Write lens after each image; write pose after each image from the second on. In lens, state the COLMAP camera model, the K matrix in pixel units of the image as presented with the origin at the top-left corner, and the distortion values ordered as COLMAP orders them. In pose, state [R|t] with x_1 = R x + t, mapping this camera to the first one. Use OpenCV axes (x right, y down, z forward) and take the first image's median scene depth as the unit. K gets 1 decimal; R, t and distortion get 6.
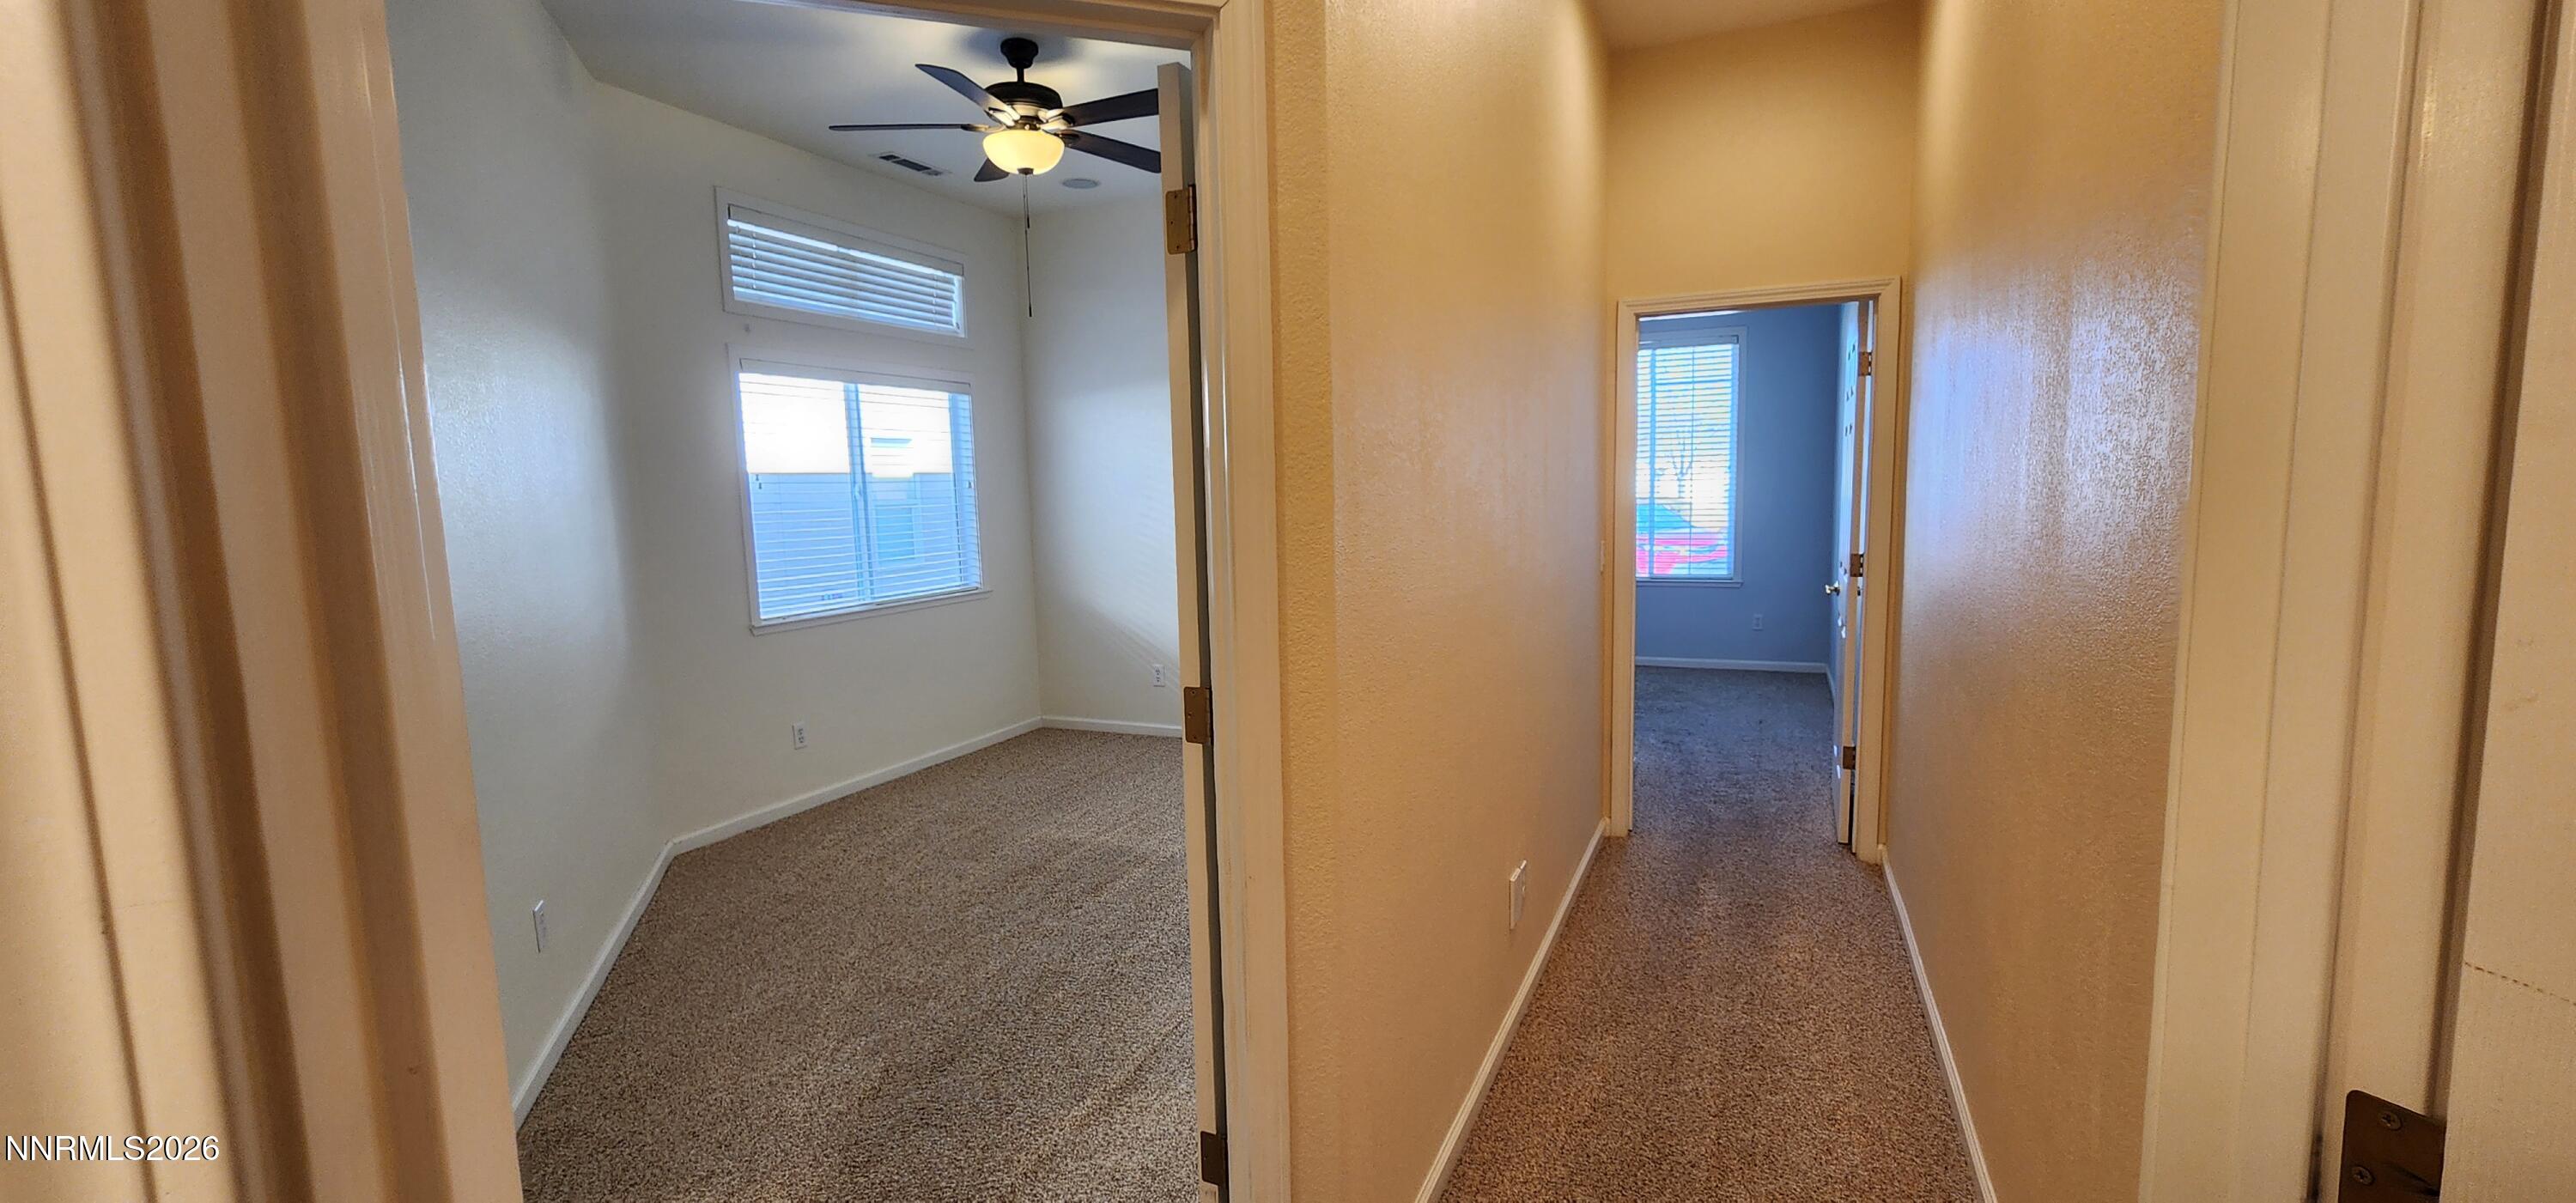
lens RADIAL K [[1073.8, 0, 1295.8], [0, 1073.8, 609.4], [0, 0, 1]] dist [0.000795, 0.000364]
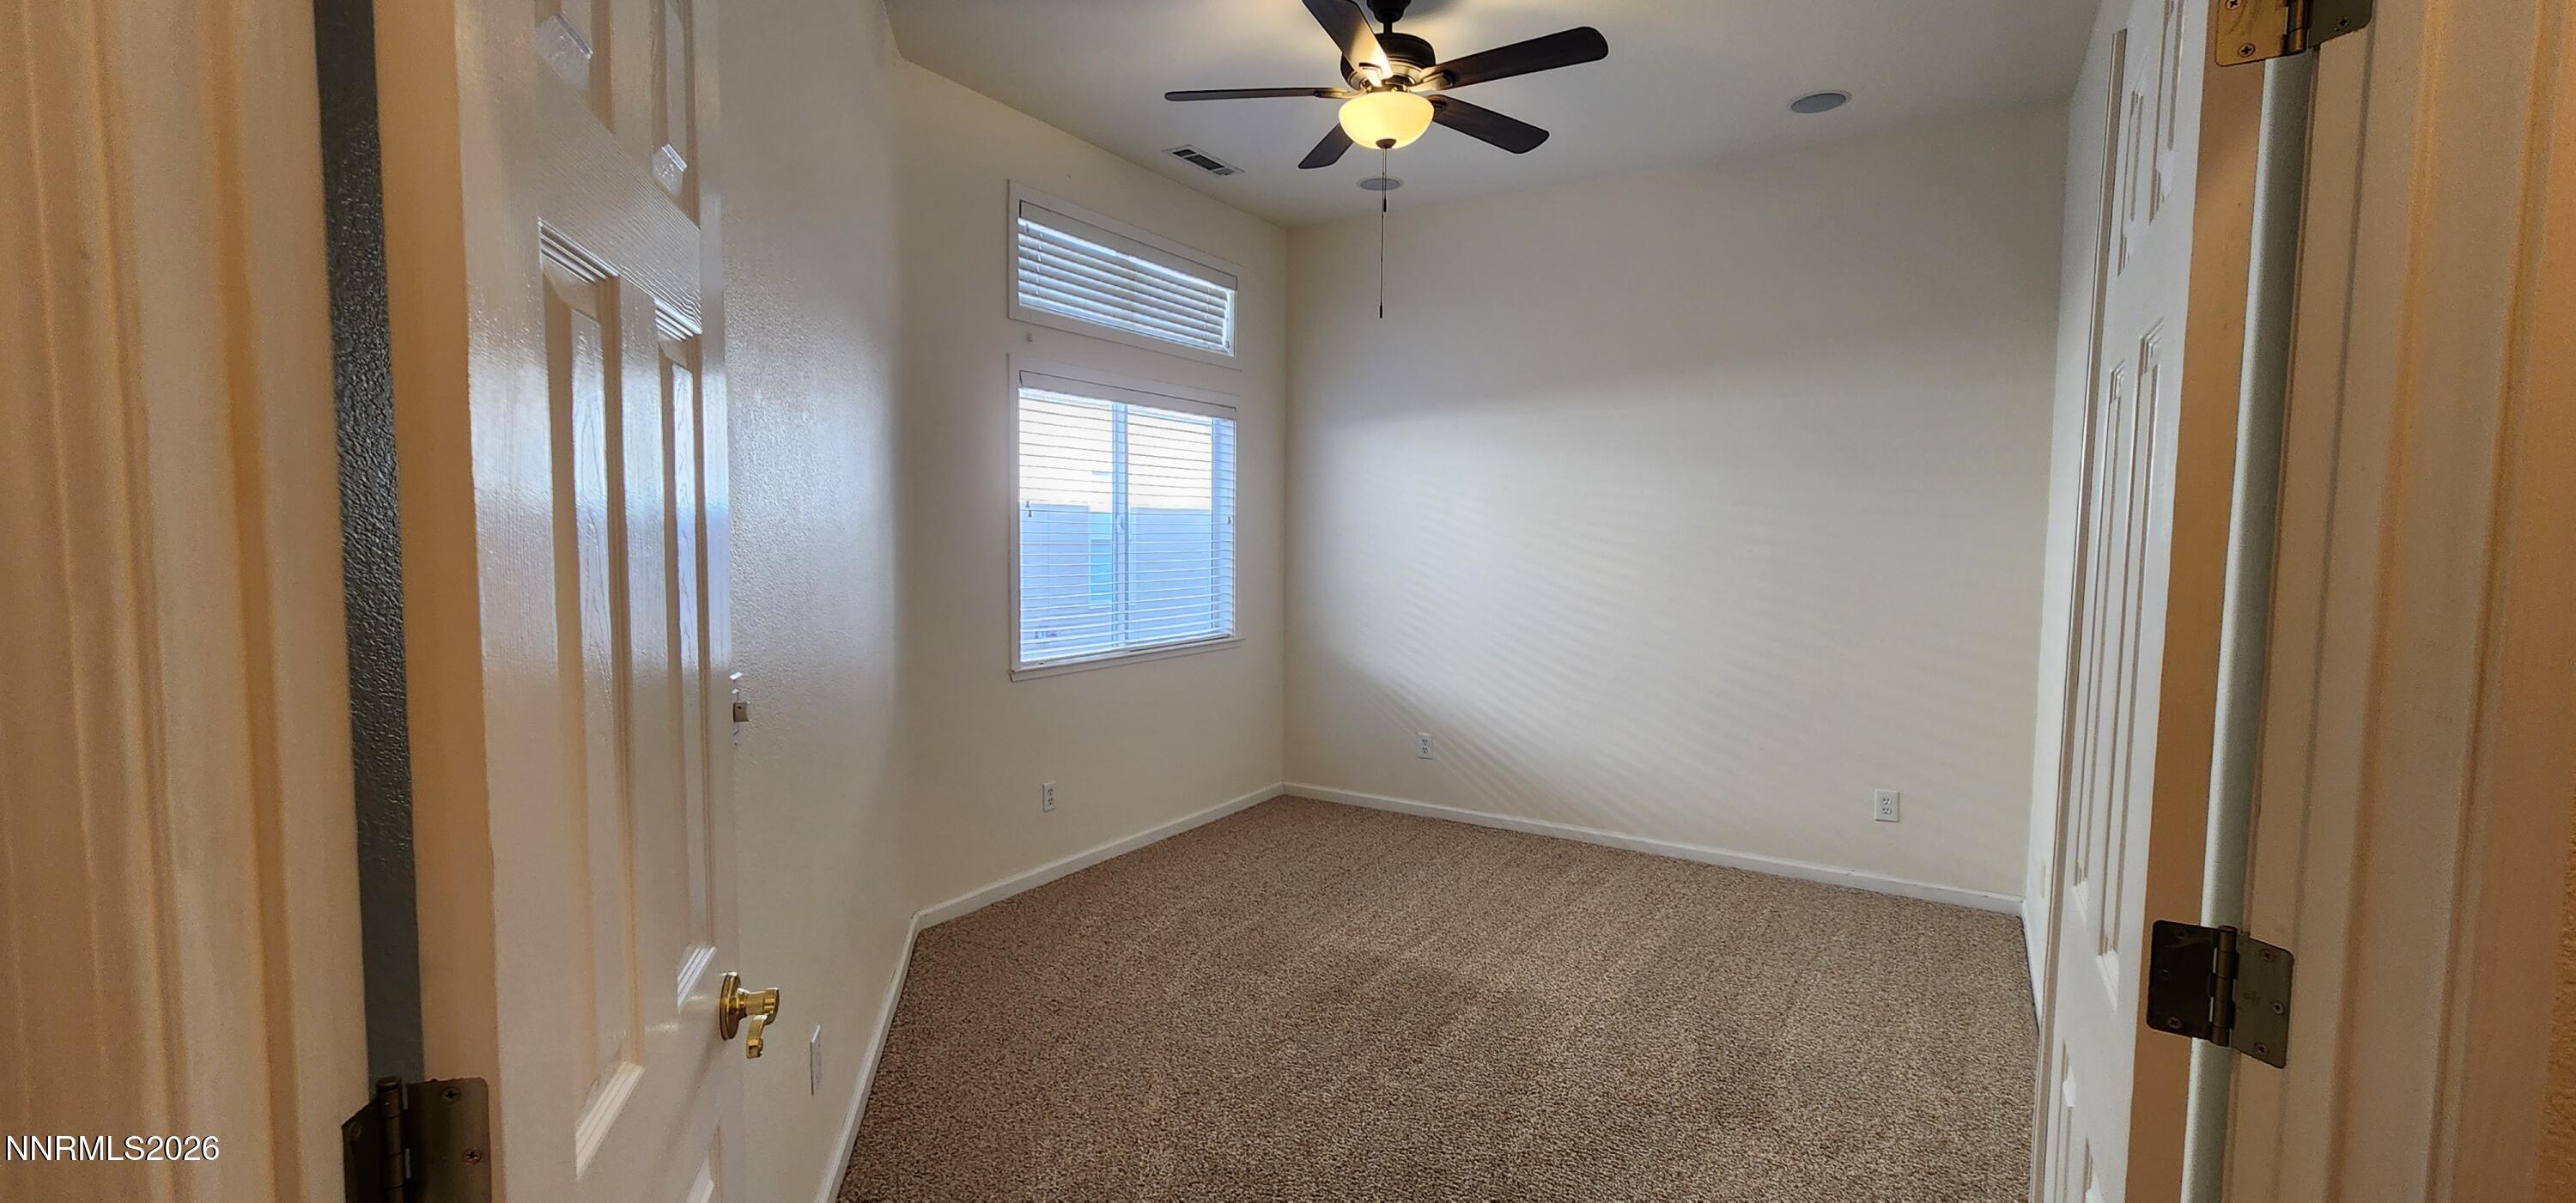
lens RADIAL K [[1086.5, 0, 1272.9], [0, 1086.5, 598.5], [0, 0, 1]] dist [0.001250, 0.000142]
pose [[0.986463, 0.041574, -0.158627, -0.156057], [-0.049844, 0.997578, -0.048518, -0.011358], [0.156226, 0.055767, 0.986146, 0.148930]]
